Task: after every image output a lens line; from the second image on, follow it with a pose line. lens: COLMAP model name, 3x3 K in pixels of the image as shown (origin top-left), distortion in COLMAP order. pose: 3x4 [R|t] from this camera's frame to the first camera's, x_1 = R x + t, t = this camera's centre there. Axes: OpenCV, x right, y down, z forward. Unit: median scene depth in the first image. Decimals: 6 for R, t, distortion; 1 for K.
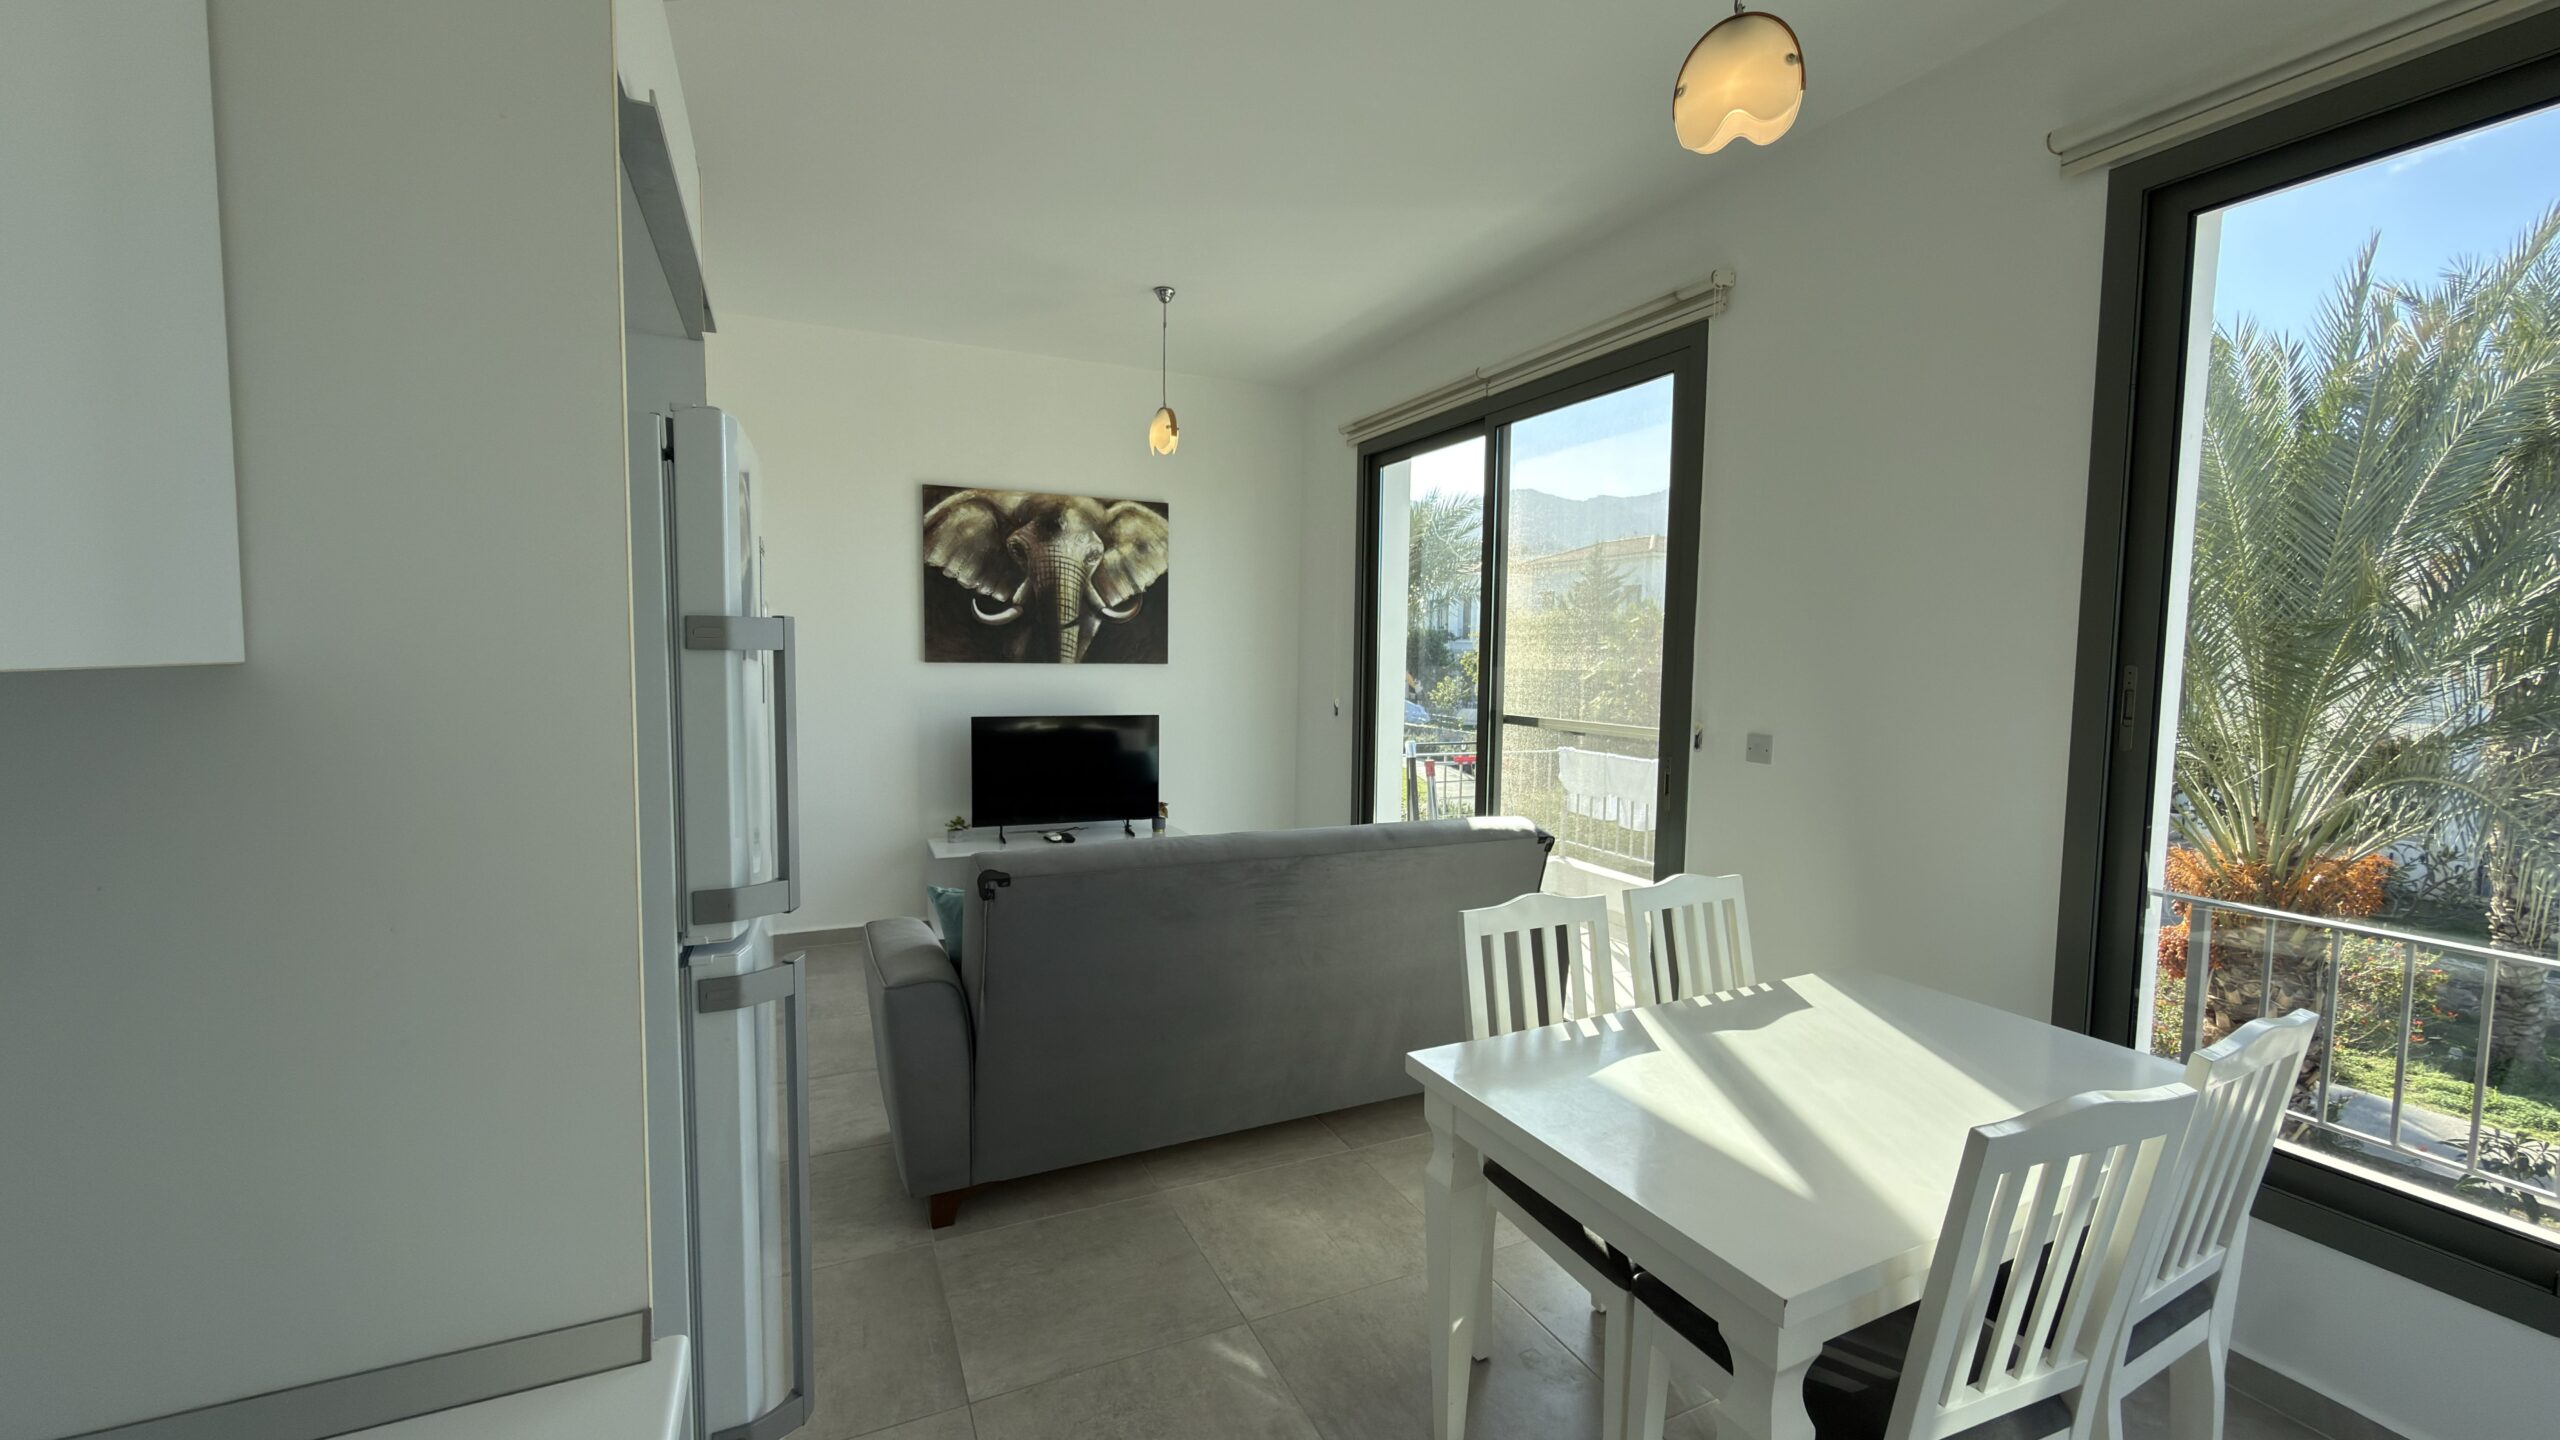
lens RADIAL K [[1018.4, 0, 1280.8], [0, 1018.4, 715.8], [0, 0, 1]] dist [0.000753, 0.000678]
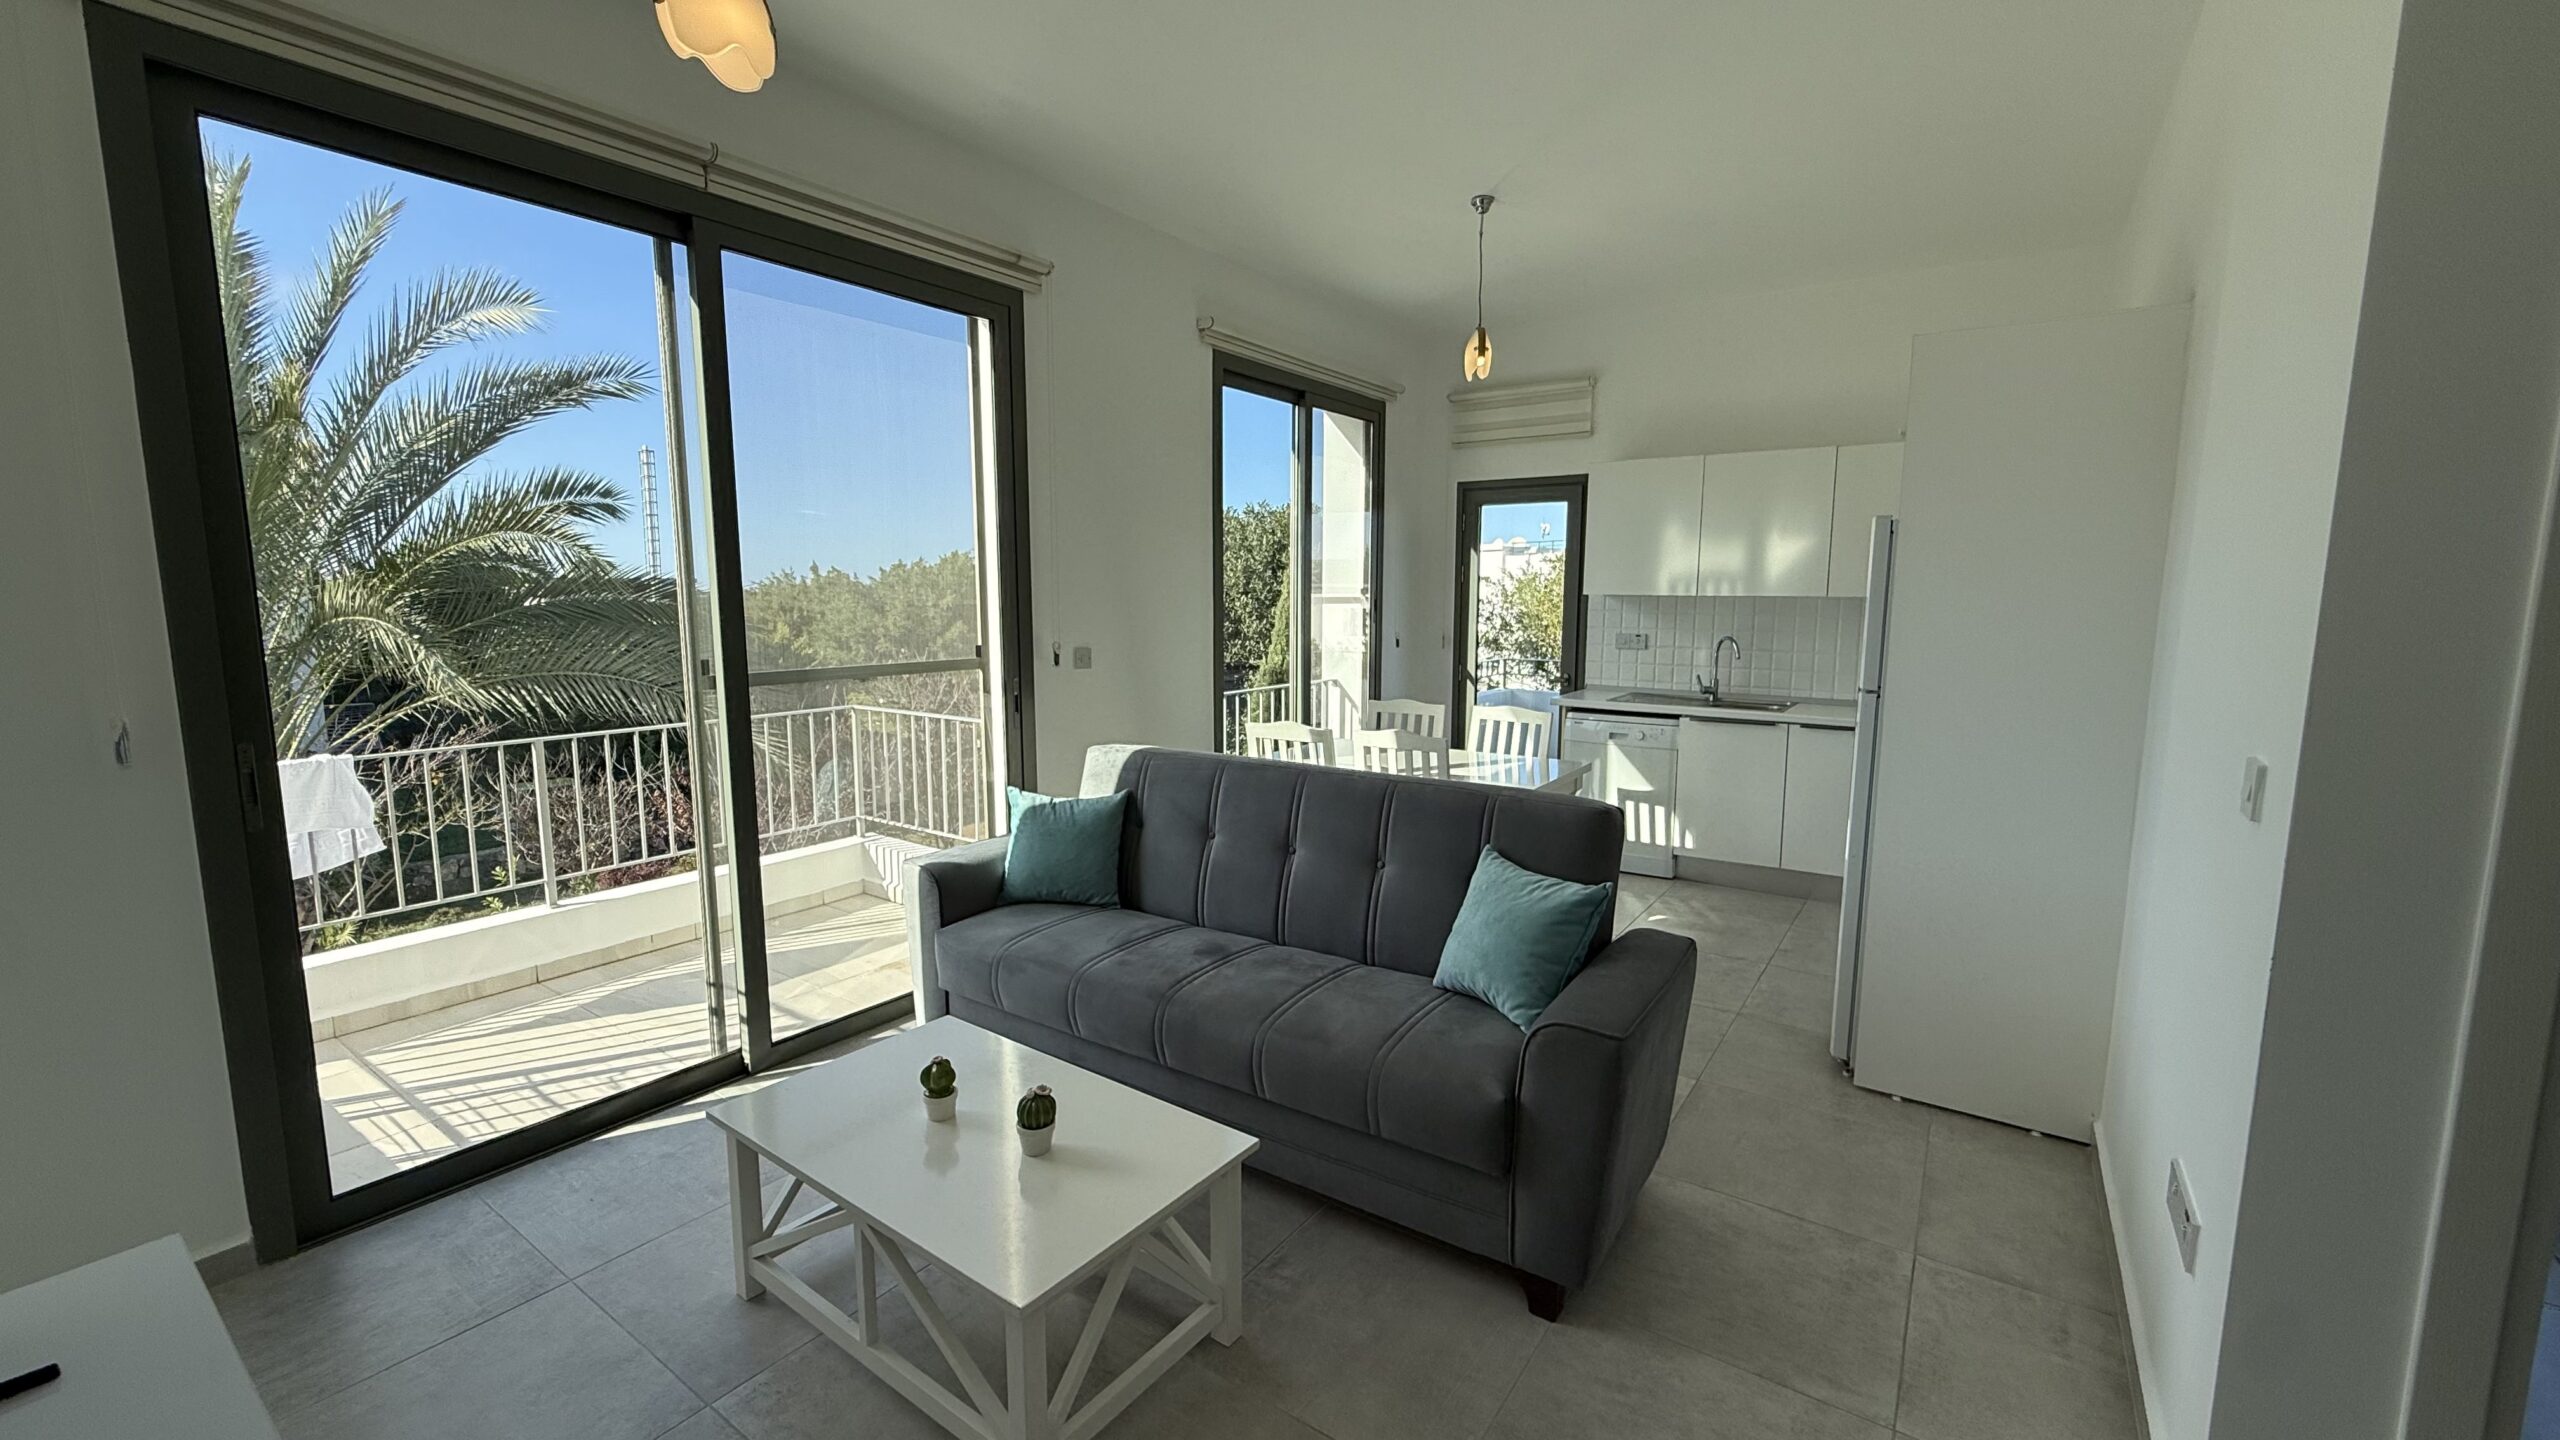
lens RADIAL K [[1018.4, 0, 1271.2], [0, 1018.4, 709.1], [0, 0, 1]] dist [0.000753, 0.000678]
pose [[-0.514911, -0.117714, 0.849123, -0.434789], [0.041844, 0.985895, 0.162049, -0.059642], [-0.856222, 0.118972, -0.502722, 0.811262]]
